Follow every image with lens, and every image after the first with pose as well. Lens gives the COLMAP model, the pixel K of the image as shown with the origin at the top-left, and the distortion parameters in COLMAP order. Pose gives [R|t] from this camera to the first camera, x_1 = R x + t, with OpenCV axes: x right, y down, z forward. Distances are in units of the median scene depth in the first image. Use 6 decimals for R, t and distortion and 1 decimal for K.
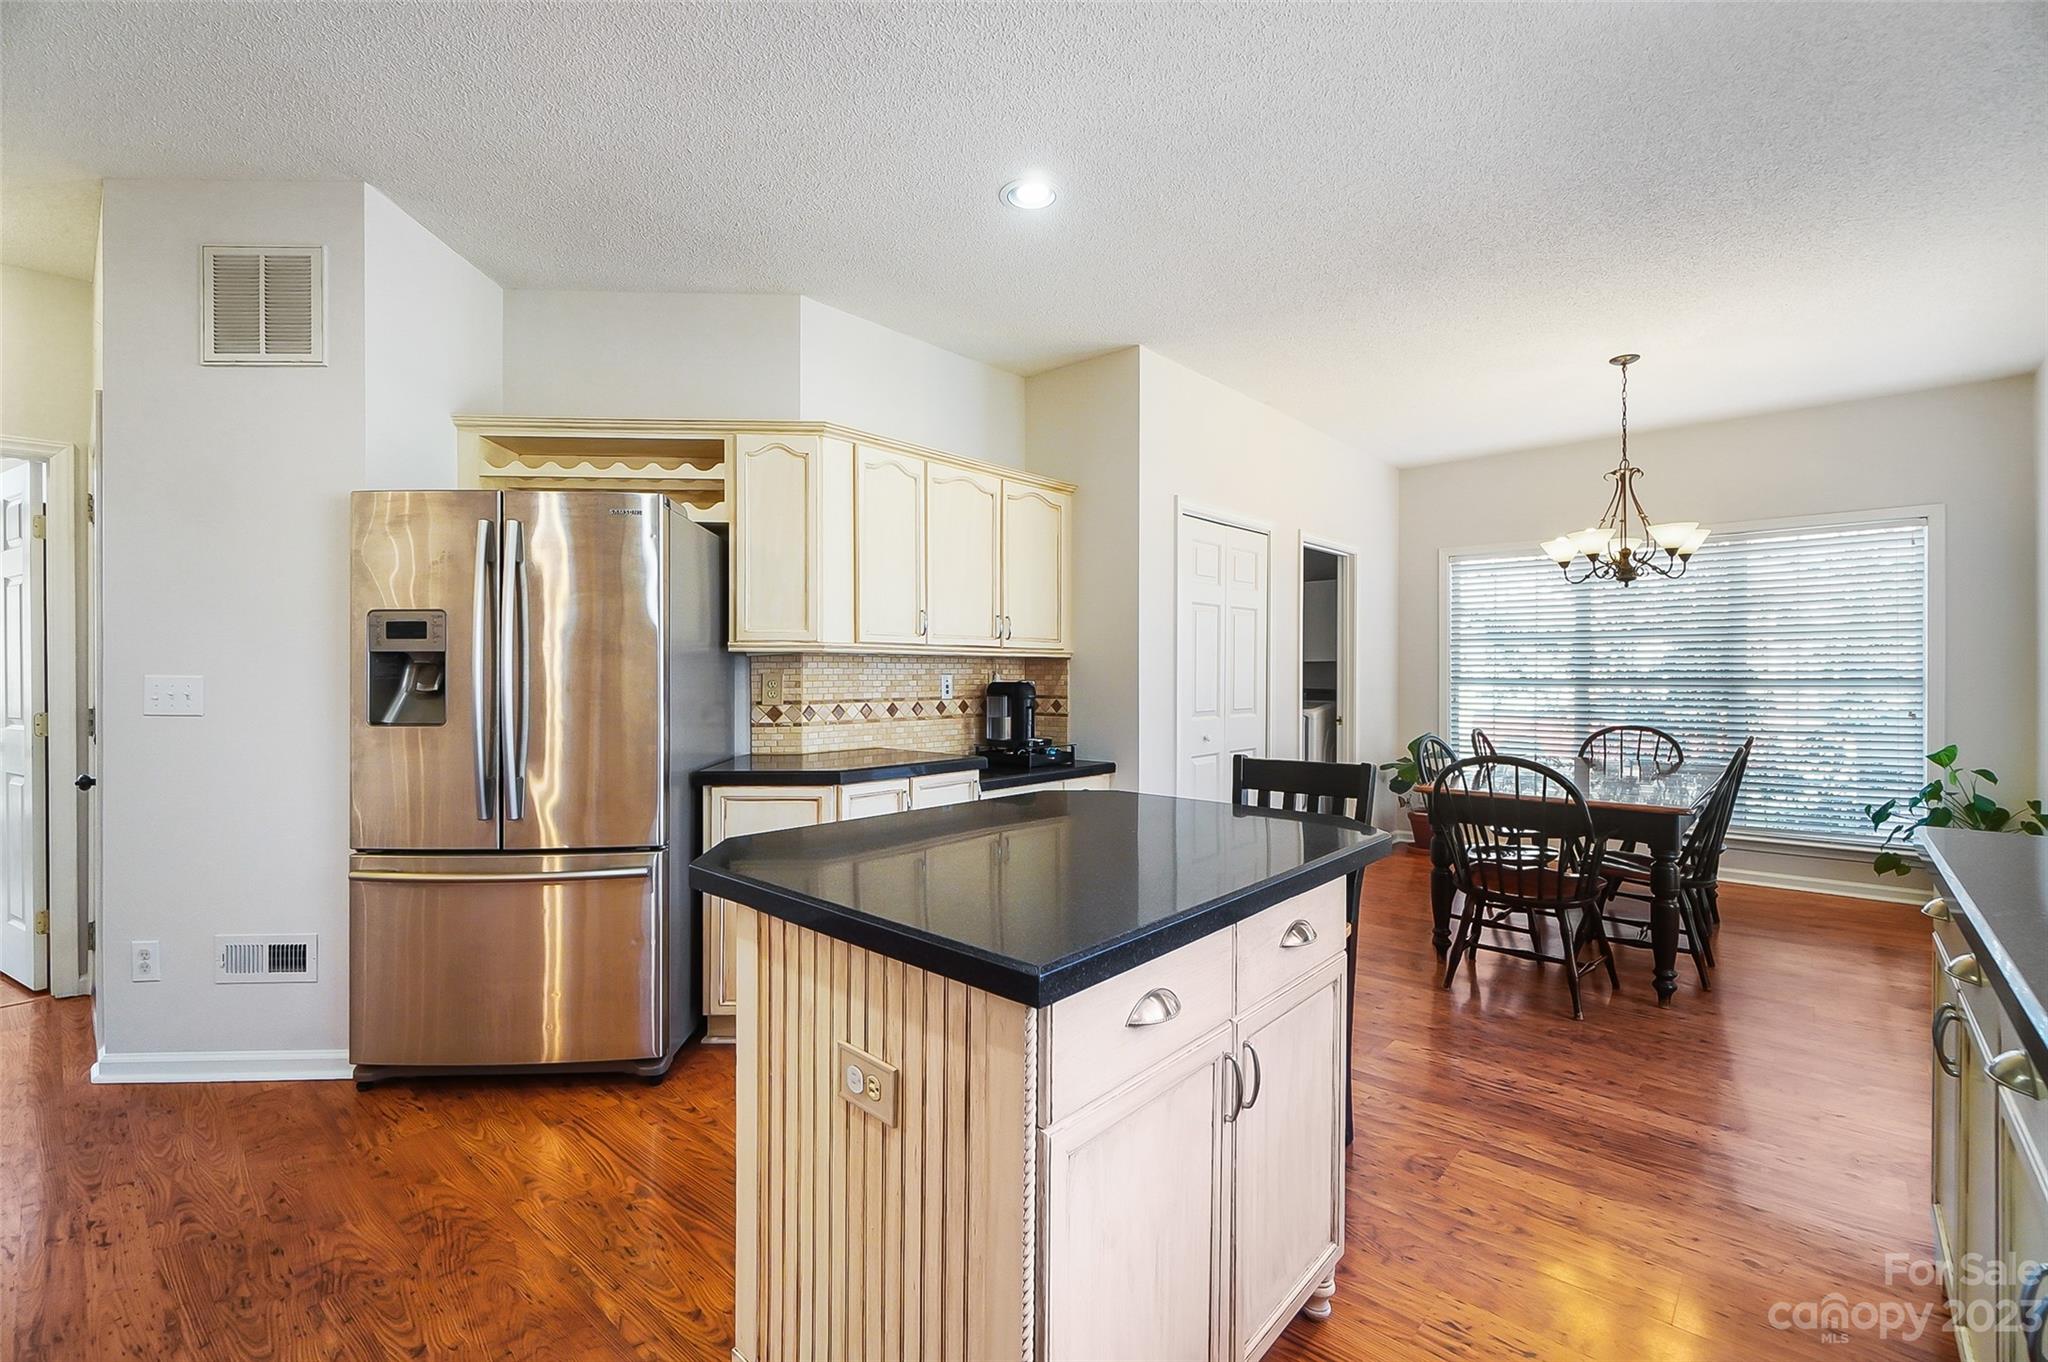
lens RADIAL K [[883.1, 0, 1015.6], [0, 883.1, 671.0], [0, 0, 1]] dist [-0.002239, -0.000228]
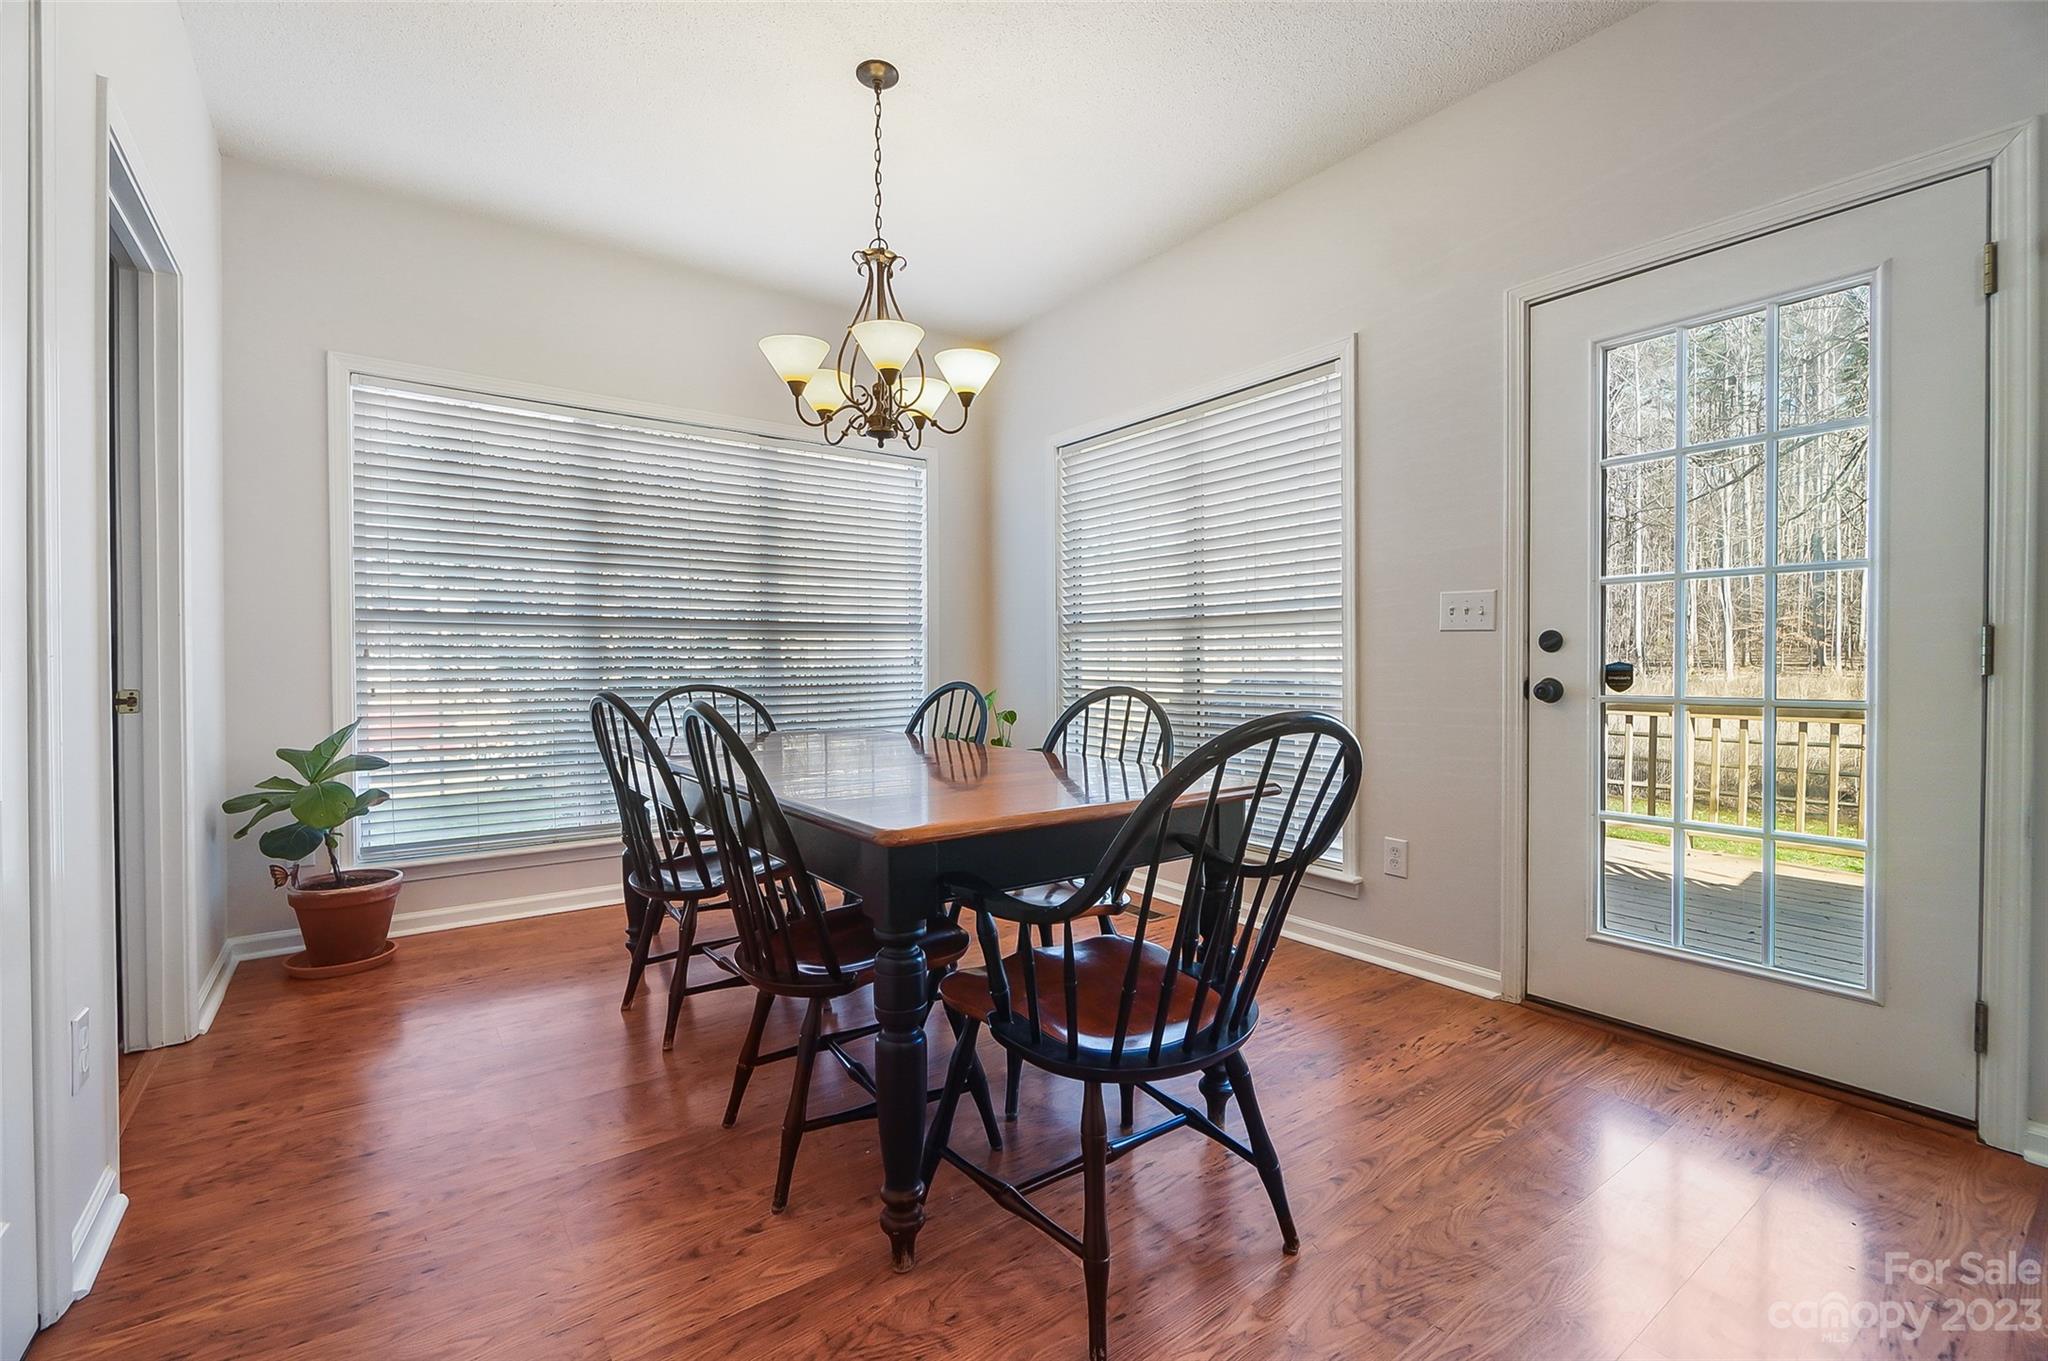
lens RADIAL K [[890.5, 0, 1017.8], [0, 890.5, 673.8], [0, 0, 1]] dist [-0.000493, -0.000344]
pose [[0.199910, -0.010282, 0.979760, 0.099166], [-0.001203, 0.999942, 0.010739, 0.056697], [-0.979814, -0.003326, 0.199886, 0.780056]]
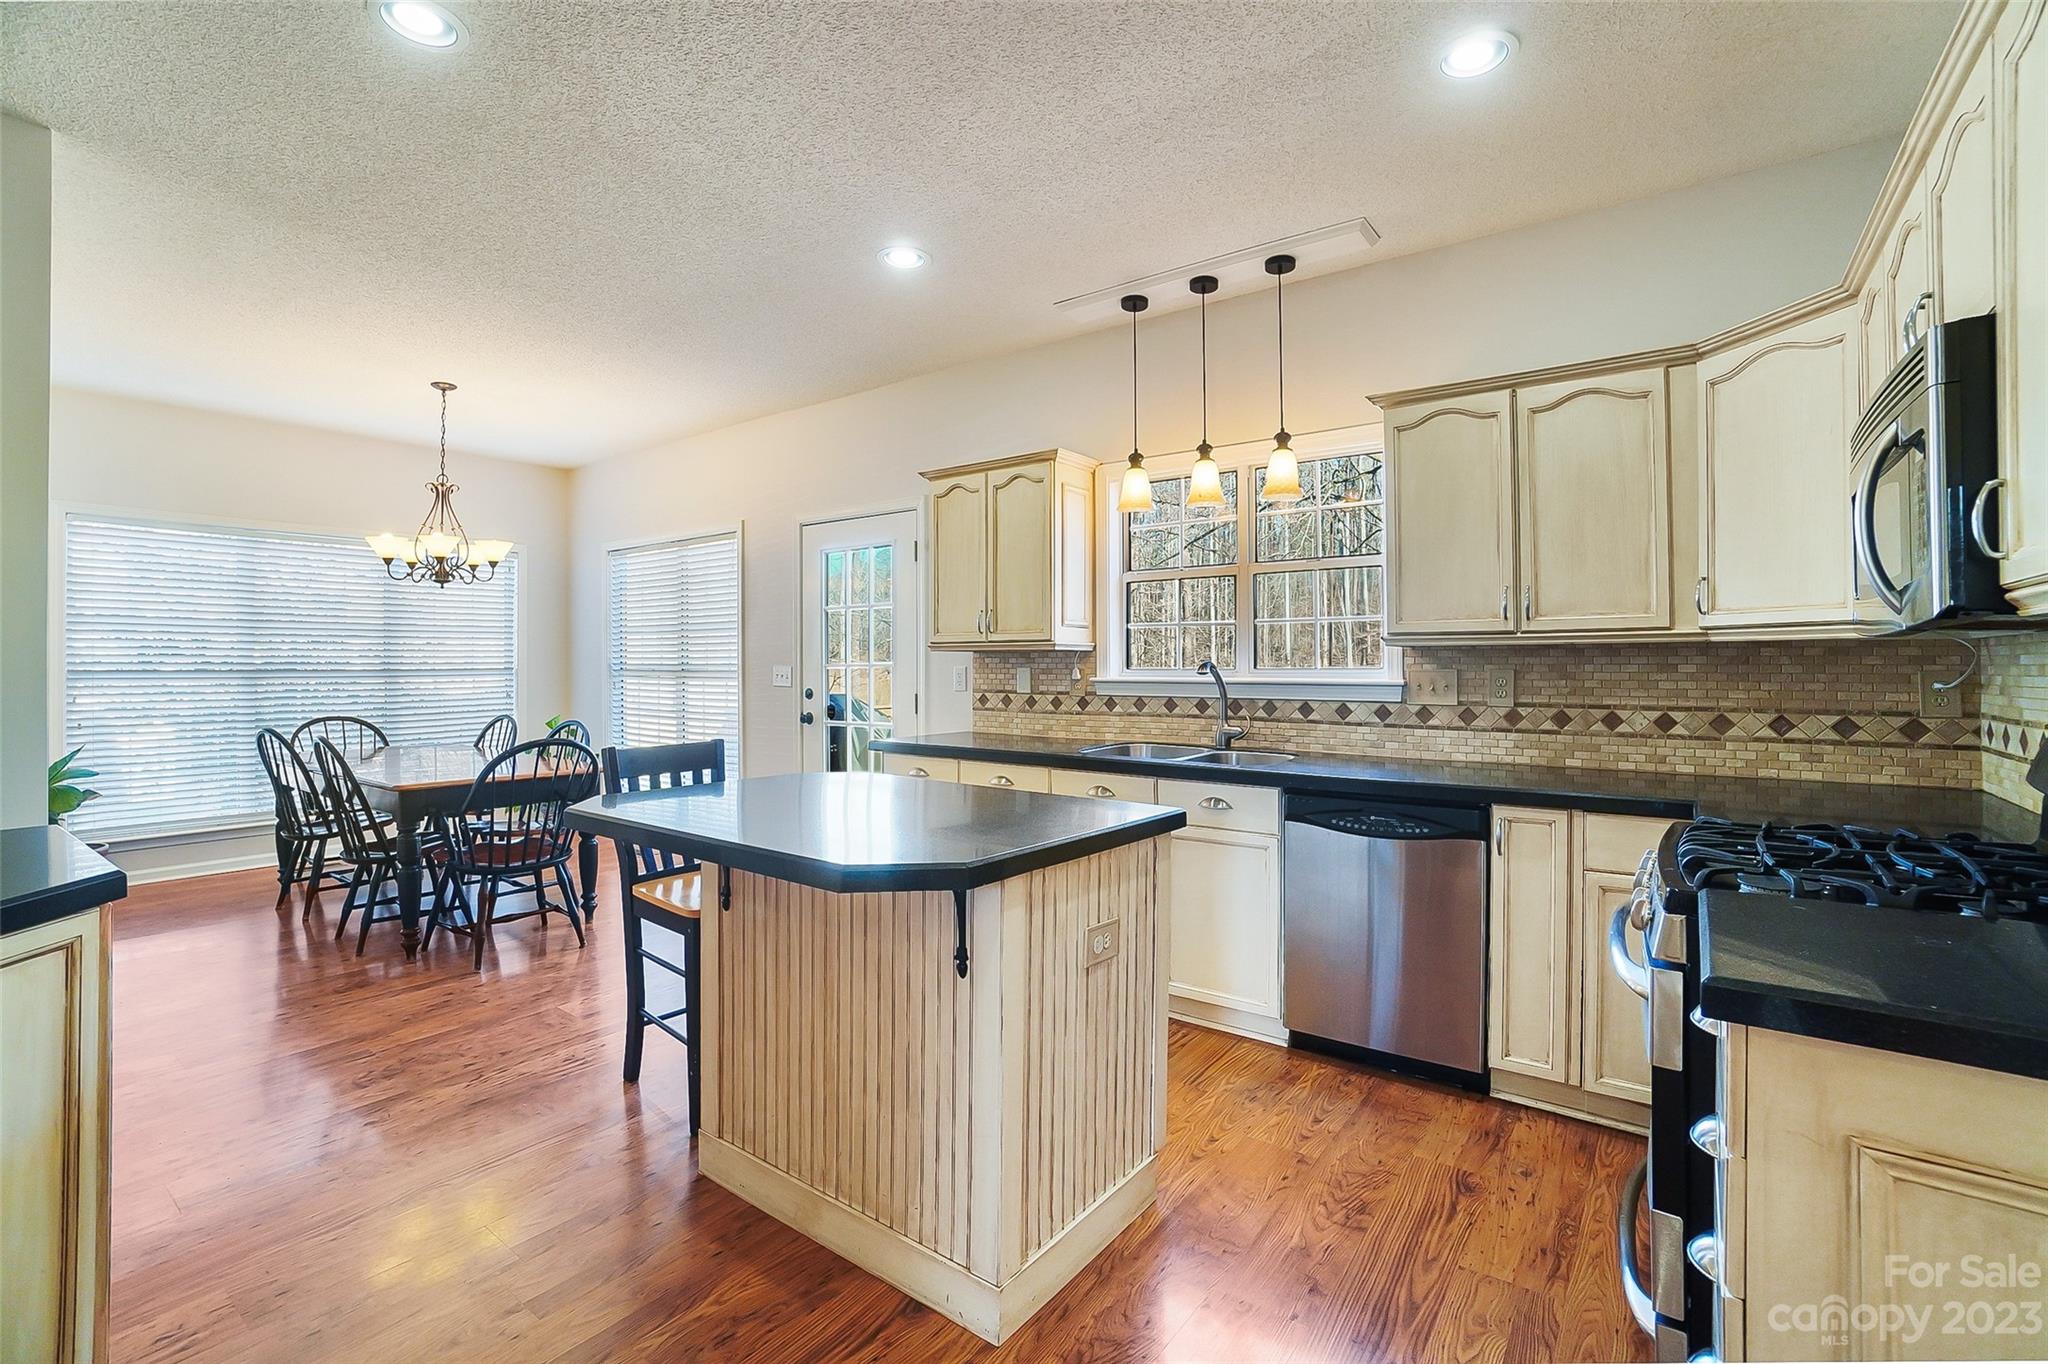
lens RADIAL K [[915.5, 0, 988.1], [0, 915.5, 663.7], [0, 0, 1]] dist [-0.011951, 0.000265]
pose [[-0.055479, -0.000989, 0.998459, -0.499671], [-0.001058, 0.999999, 0.000932, -0.001878], [-0.998459, -0.001005, -0.055480, 0.371749]]
